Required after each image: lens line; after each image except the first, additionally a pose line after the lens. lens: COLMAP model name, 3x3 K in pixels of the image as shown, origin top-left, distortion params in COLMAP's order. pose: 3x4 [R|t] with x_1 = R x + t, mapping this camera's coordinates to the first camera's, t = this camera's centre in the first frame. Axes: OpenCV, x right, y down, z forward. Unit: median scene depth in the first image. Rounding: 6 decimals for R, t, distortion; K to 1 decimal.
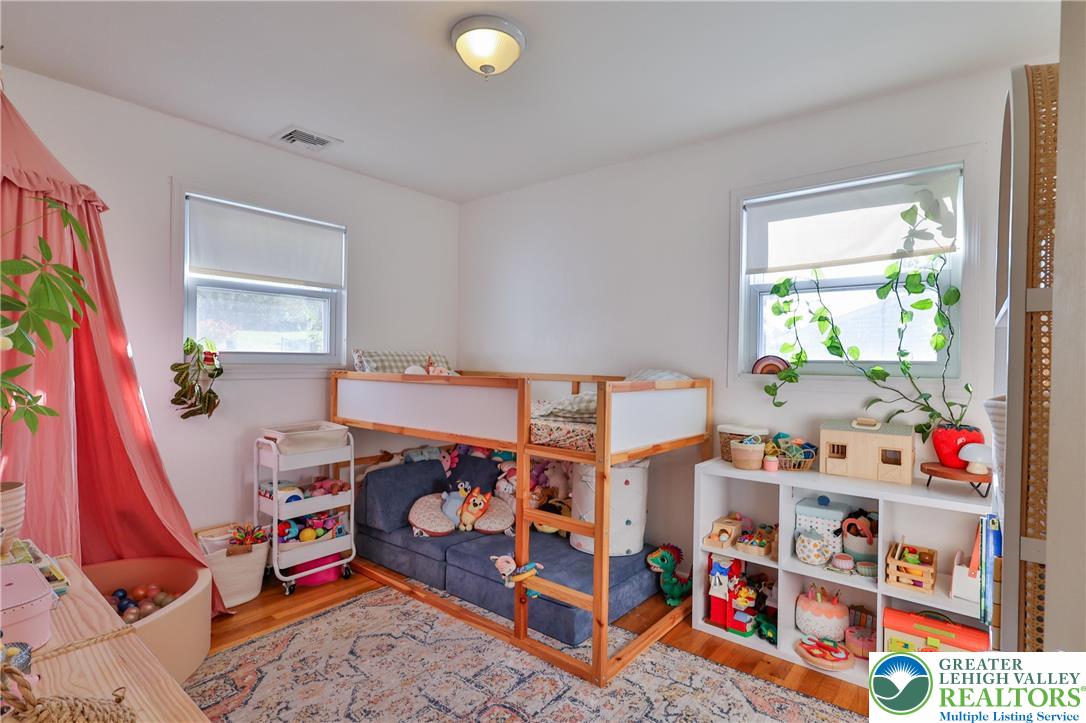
lens RADIAL K [[531.8, 0, 543.0], [0, 531.8, 361.5], [0, 0, 1]] dist [-0.002837, 0.000250]
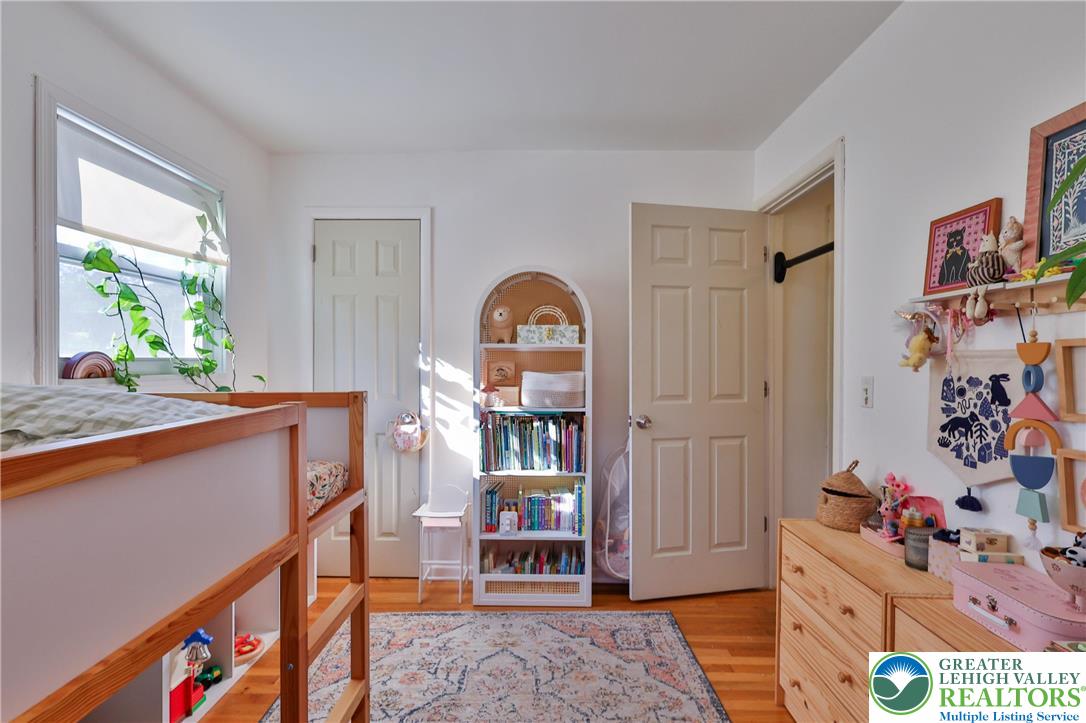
lens RADIAL K [[554.5, 0, 543.0], [0, 554.5, 361.5], [0, 0, 1]] dist [-0.001028, 0.000024]
pose [[-0.617755, -0.003445, 0.786363, -0.606772], [0.005045, 0.999952, 0.008344, -0.001628], [-0.786354, 0.009122, -0.617709, 1.152280]]
